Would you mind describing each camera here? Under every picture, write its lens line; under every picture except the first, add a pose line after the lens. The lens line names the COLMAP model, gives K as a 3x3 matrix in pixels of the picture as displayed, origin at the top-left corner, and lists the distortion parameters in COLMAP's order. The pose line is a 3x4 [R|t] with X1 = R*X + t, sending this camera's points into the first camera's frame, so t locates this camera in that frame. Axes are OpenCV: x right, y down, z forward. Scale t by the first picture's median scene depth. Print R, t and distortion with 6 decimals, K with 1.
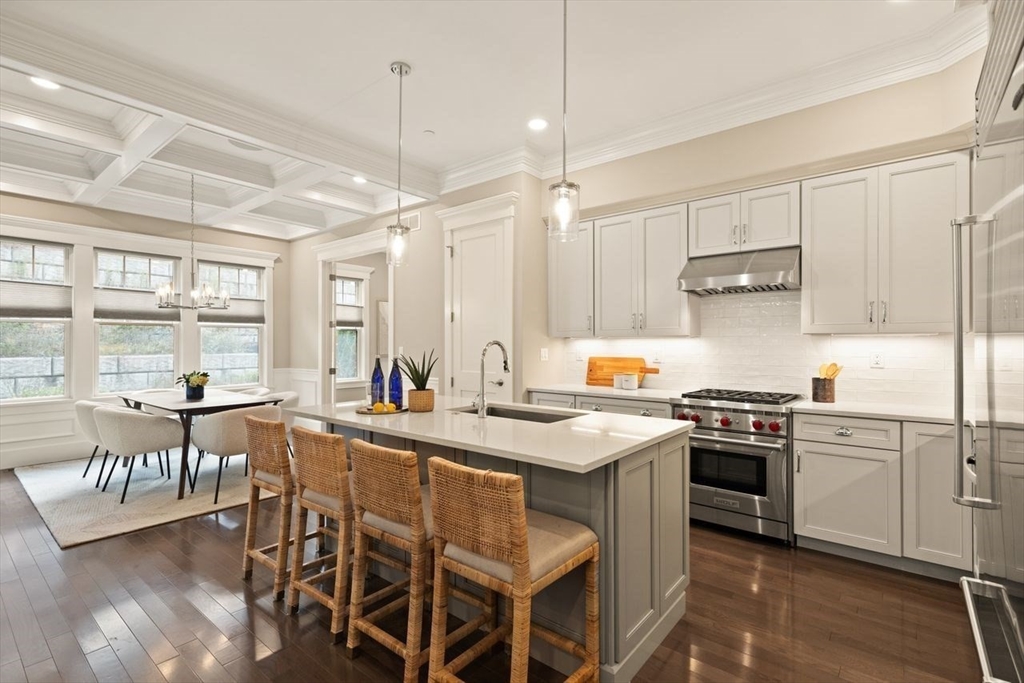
lens RADIAL K [[479.9, 0, 517.5], [0, 479.9, 345.5], [0, 0, 1]] dist [0.007648, -0.002226]
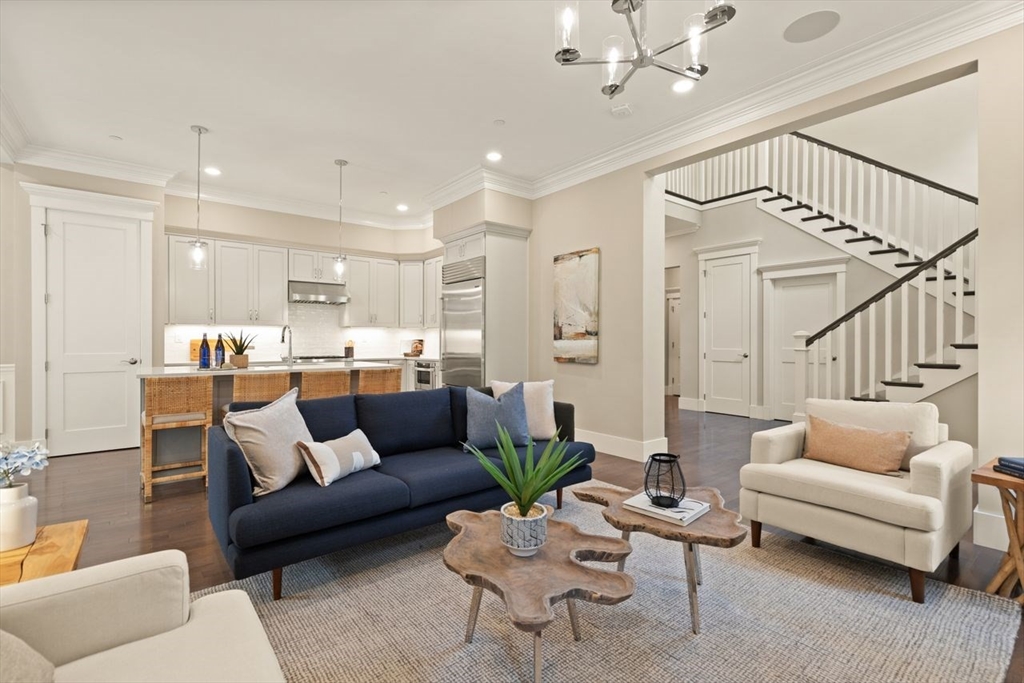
lens RADIAL K [[479.9, 0, 518.2], [0, 479.9, 337.2], [0, 0, 1]] dist [0.007648, -0.002226]
pose [[0.210590, 0.005793, 0.977557, -1.093805], [-0.002168, 0.999983, -0.005458, 0.027366], [-0.977572, -0.000970, 0.210599, -0.158085]]
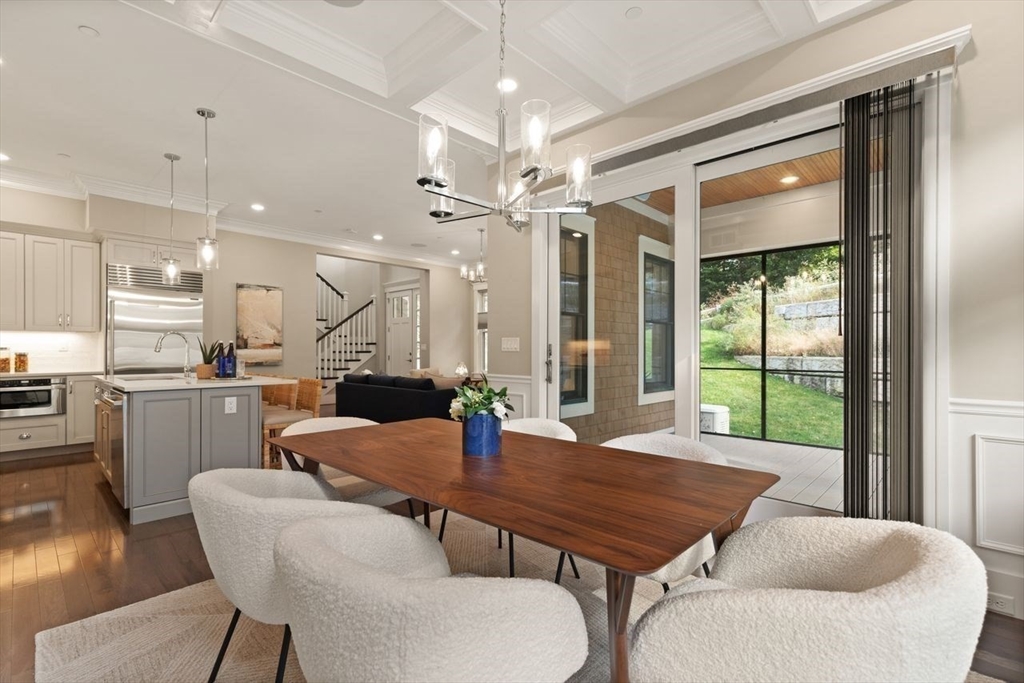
lens RADIAL K [[479.9, 0, 526.2], [0, 479.9, 348.9], [0, 0, 1]] dist [0.007648, -0.002226]
pose [[-0.997798, -0.002225, 0.066295, -0.894968], [-0.002659, 0.999976, -0.006458, 0.035678], [-0.066279, -0.006620, -0.997779, 1.705428]]
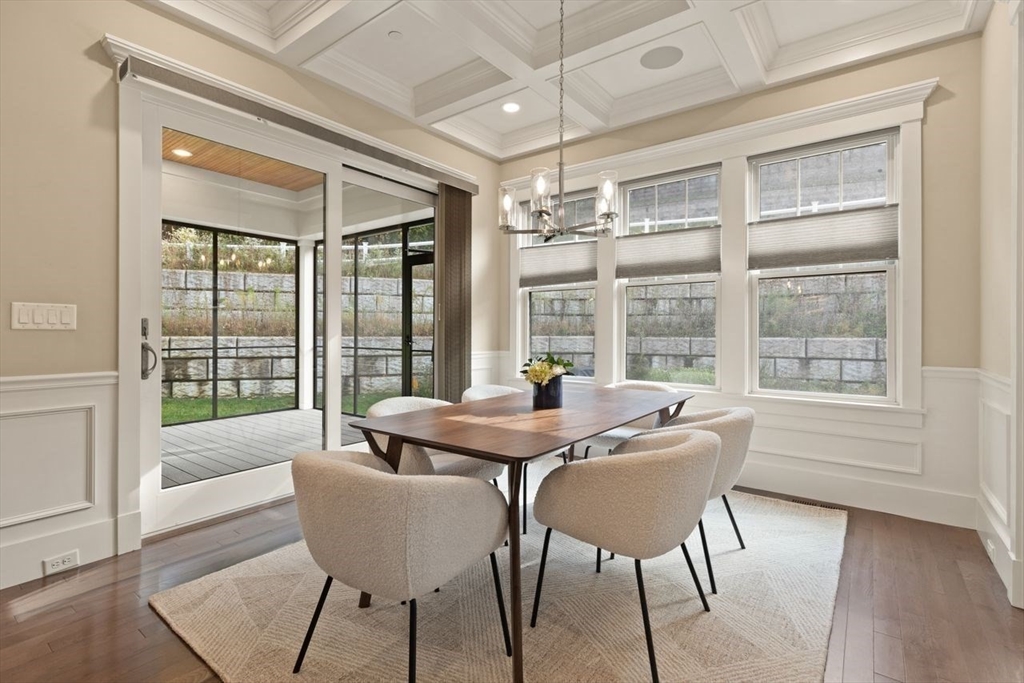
lens RADIAL K [[479.9, 0, 506.9], [0, 479.9, 336.5], [0, 0, 1]] dist [0.007648, -0.002226]
pose [[0.039821, 0.014117, -0.999107, -0.204770], [-0.003796, 0.999895, 0.013977, 0.032877], [0.999200, 0.003236, 0.039870, 1.165728]]
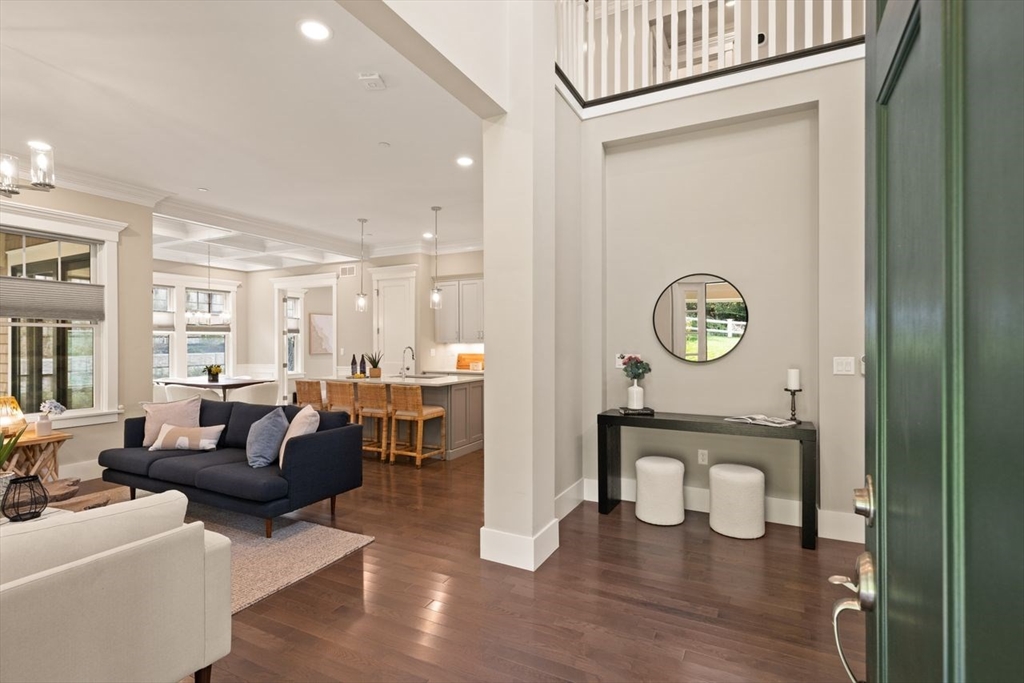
lens RADIAL K [[479.9, 0, 516.7], [0, 479.9, 342.0], [0, 0, 1]] dist [0.007648, -0.002226]
pose [[0.978042, -0.003246, 0.208380, -0.012408], [0.004171, 0.999983, -0.003998, -0.013567], [-0.208364, 0.004780, 0.978040, -0.964400]]
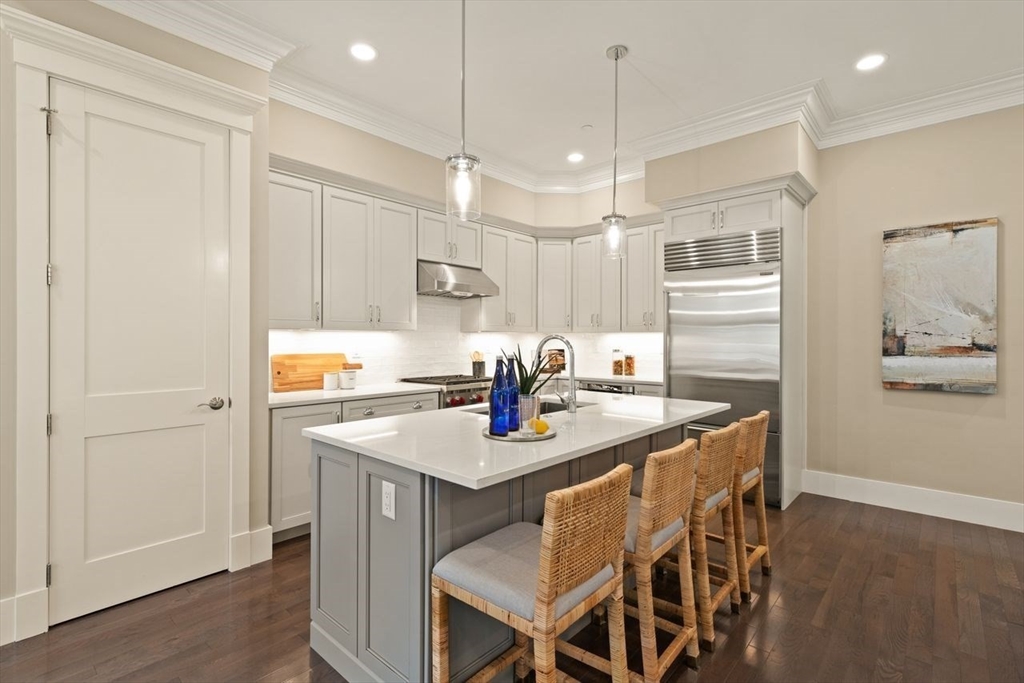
lens RADIAL K [[479.9, 0, 516.4], [0, 479.9, 335.6], [0, 0, 1]] dist [0.007648, -0.002226]
pose [[0.043565, 0.003103, 0.999046, -0.686439], [-0.003463, 0.999990, -0.002955, -0.005946], [-0.999045, -0.003331, 0.043576, 0.693780]]
